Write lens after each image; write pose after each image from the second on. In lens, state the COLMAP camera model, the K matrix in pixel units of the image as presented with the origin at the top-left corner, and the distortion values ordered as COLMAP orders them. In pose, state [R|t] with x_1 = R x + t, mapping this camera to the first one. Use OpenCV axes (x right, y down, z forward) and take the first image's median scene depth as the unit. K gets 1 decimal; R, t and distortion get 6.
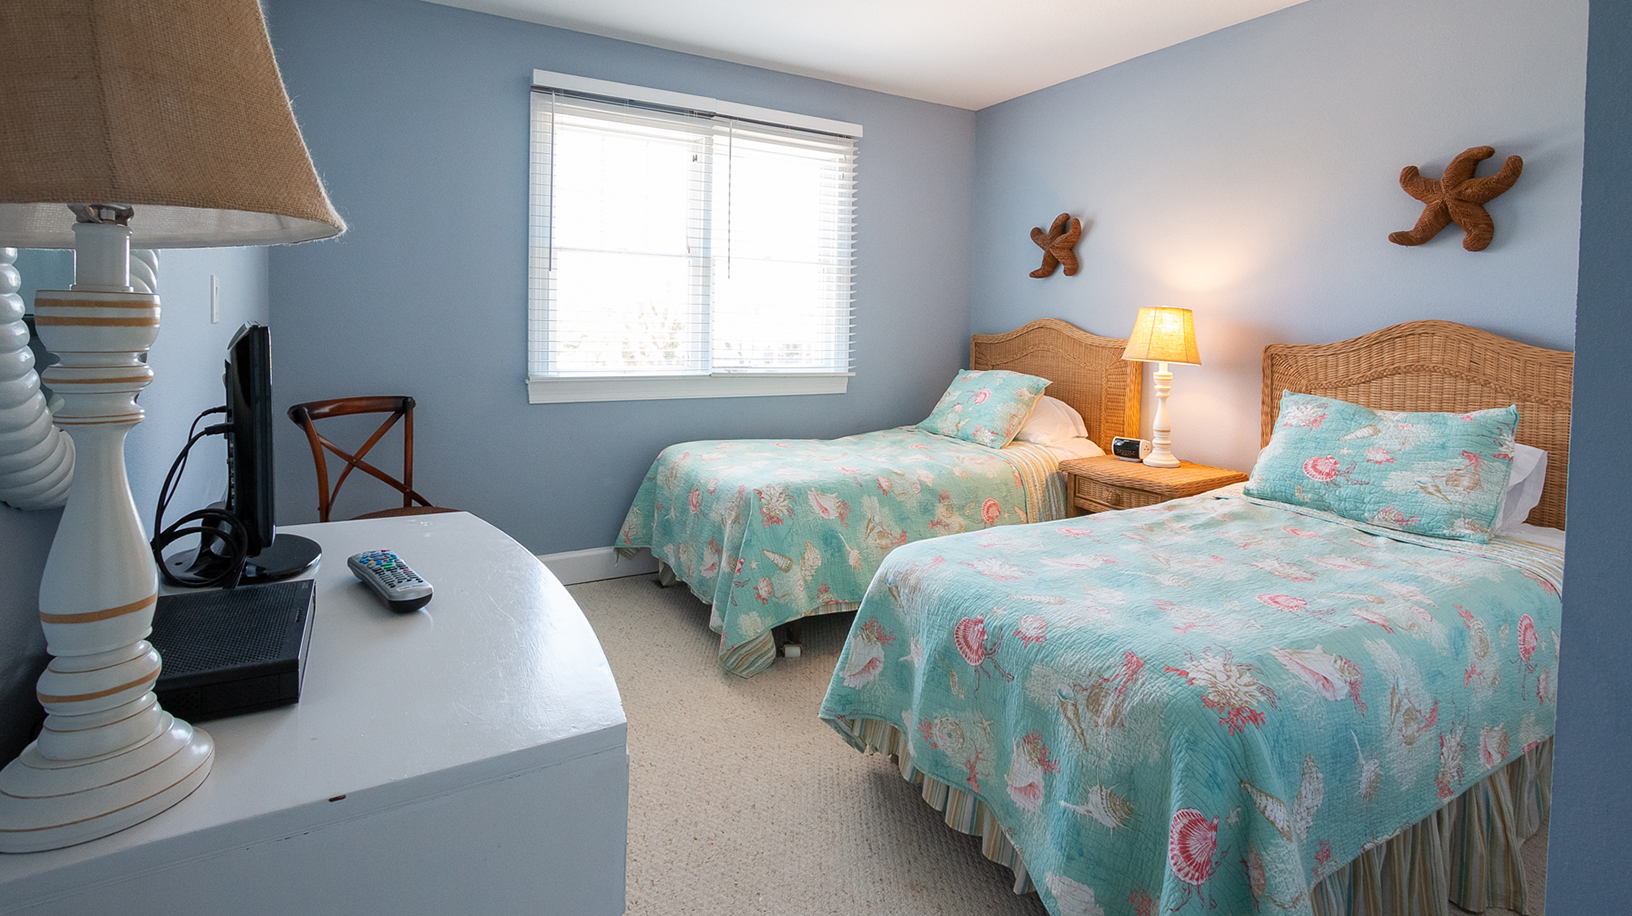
lens RADIAL K [[744.0, 0, 814.1], [0, 744.0, 382.0], [0, 0, 1]] dist [-0.036200, -0.000194]
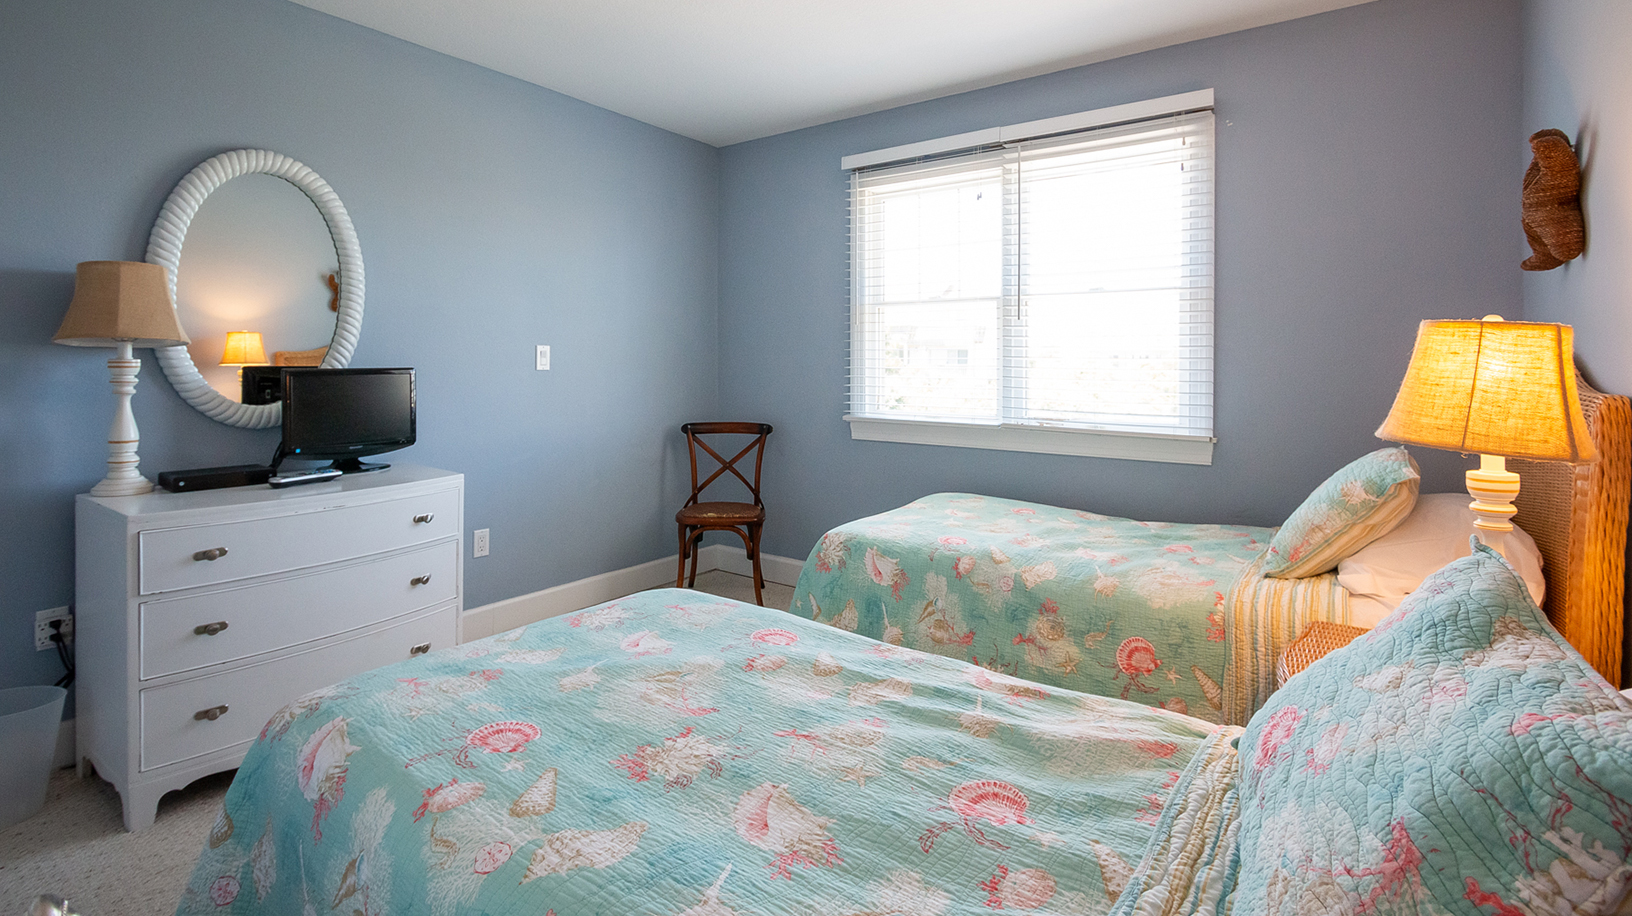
lens RADIAL K [[767.3, 0, 818.5], [0, 767.3, 392.3], [0, 0, 1]] dist [-0.002623, -0.001541]
pose [[0.409818, 0.018934, -0.911971, 0.762963], [-0.065193, 0.997836, -0.008580, -0.032495], [0.909835, 0.062971, 0.410165, 0.488767]]
